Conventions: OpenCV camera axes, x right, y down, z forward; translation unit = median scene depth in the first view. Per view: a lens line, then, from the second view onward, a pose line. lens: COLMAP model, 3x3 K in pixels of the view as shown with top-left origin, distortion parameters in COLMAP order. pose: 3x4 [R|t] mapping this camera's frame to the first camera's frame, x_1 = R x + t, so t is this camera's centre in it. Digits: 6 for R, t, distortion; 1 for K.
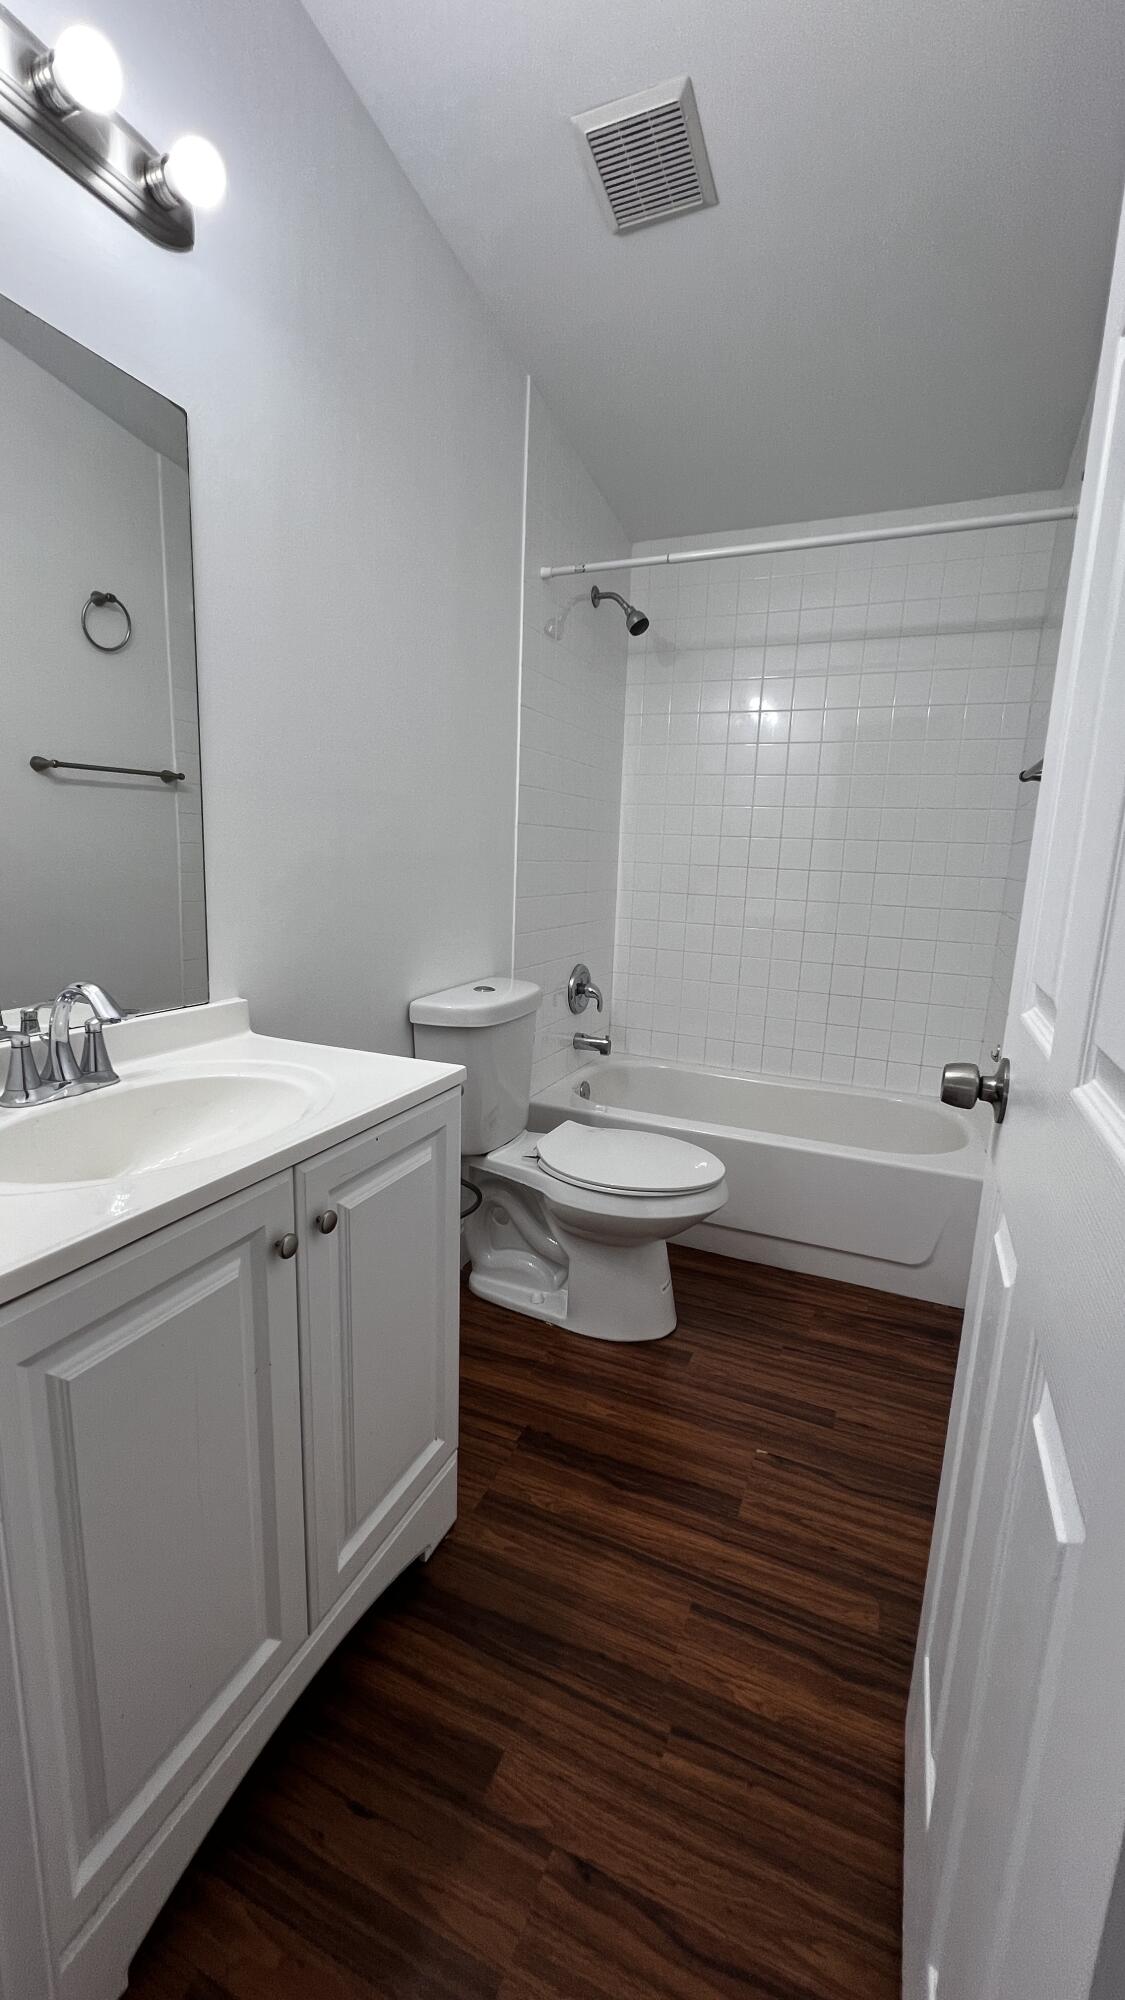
lens RADIAL K [[802.1, 0, 562.1], [0, 802.1, 1003.4], [0, 0, 1]] dist [-0.002145, 0.001151]
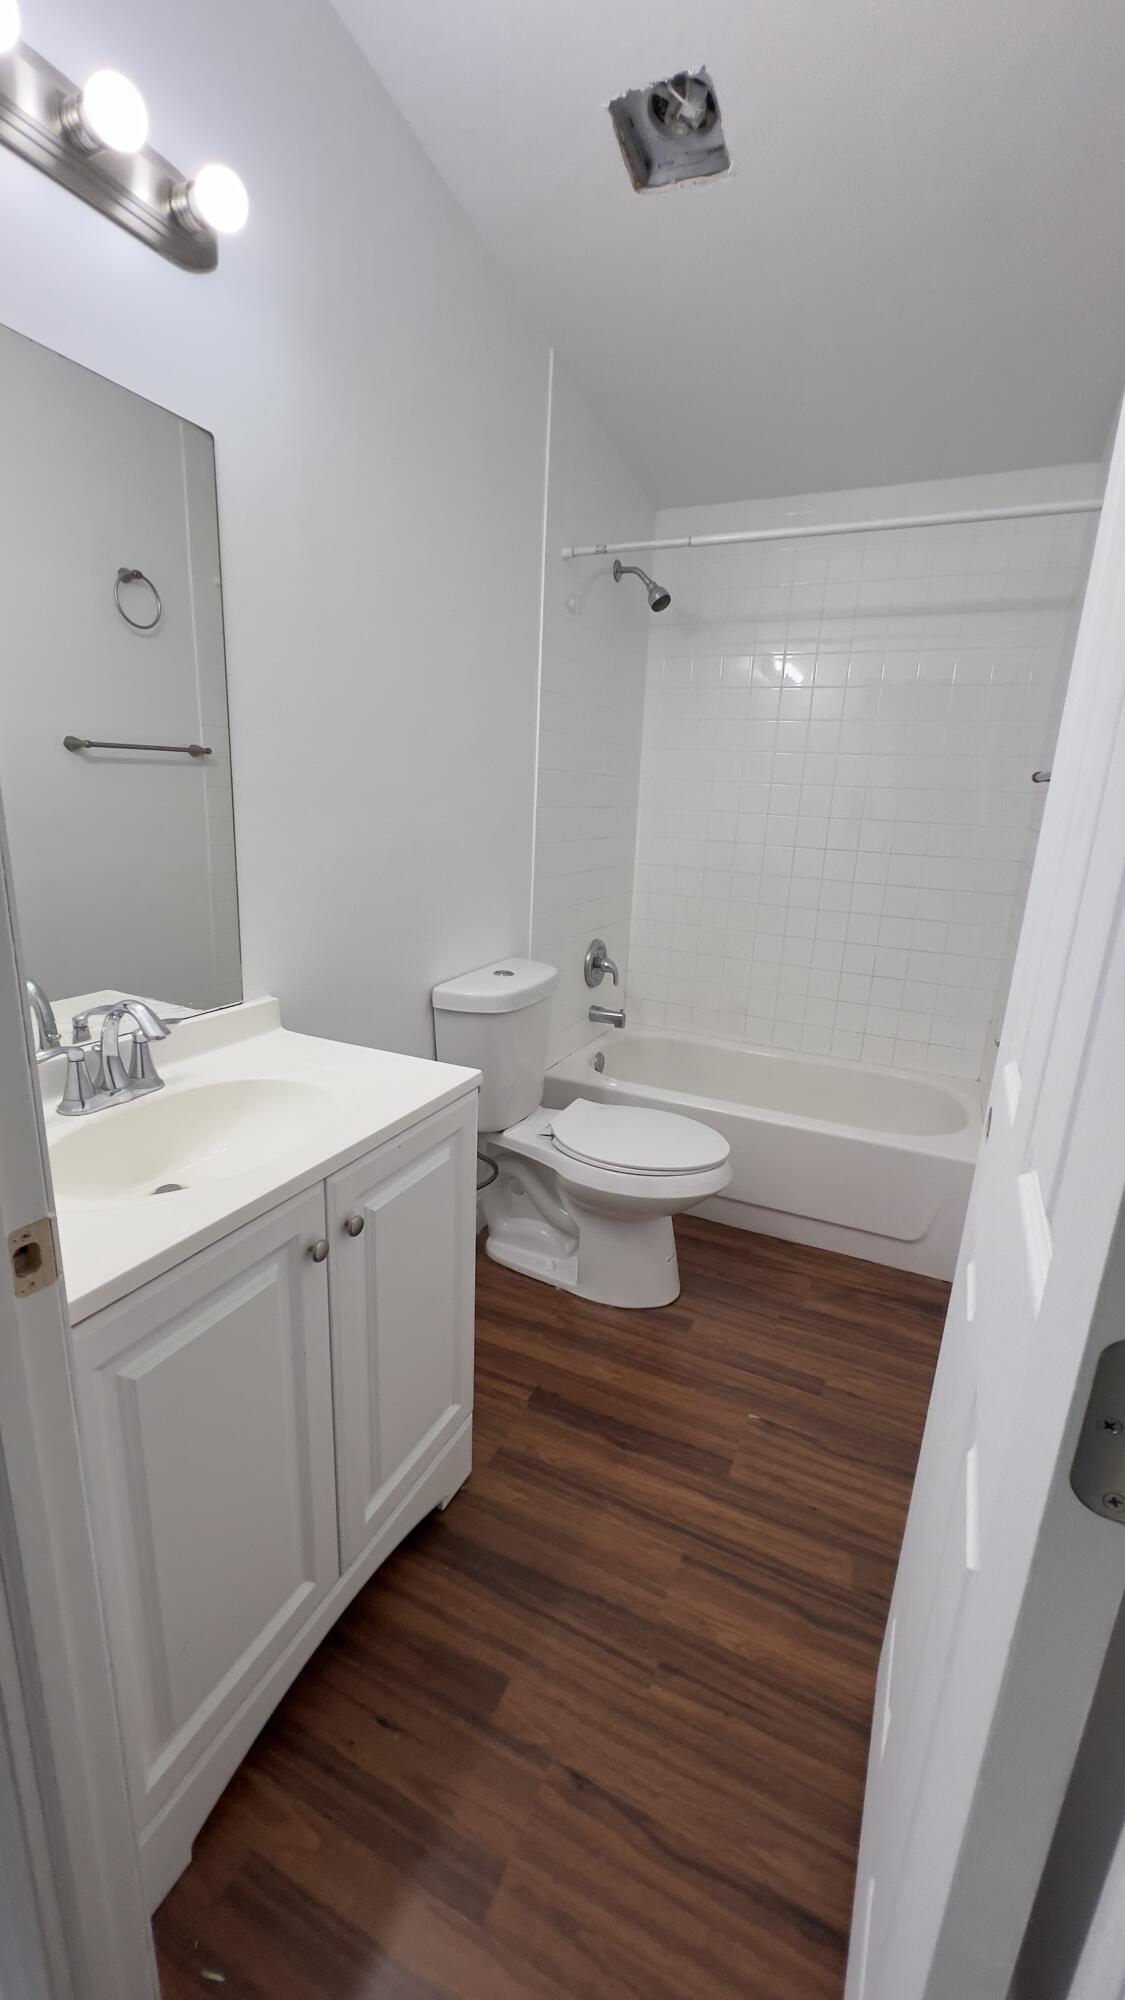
lens RADIAL K [[800.8, 0, 563.1], [0, 800.8, 998.1], [0, 0, 1]] dist [0.001521, -0.000152]
pose [[0.999568, 0.014328, -0.025656, 0.014180], [-0.012531, 0.997545, 0.068892, -0.090780], [0.026580, -0.068541, 0.997294, -0.055919]]
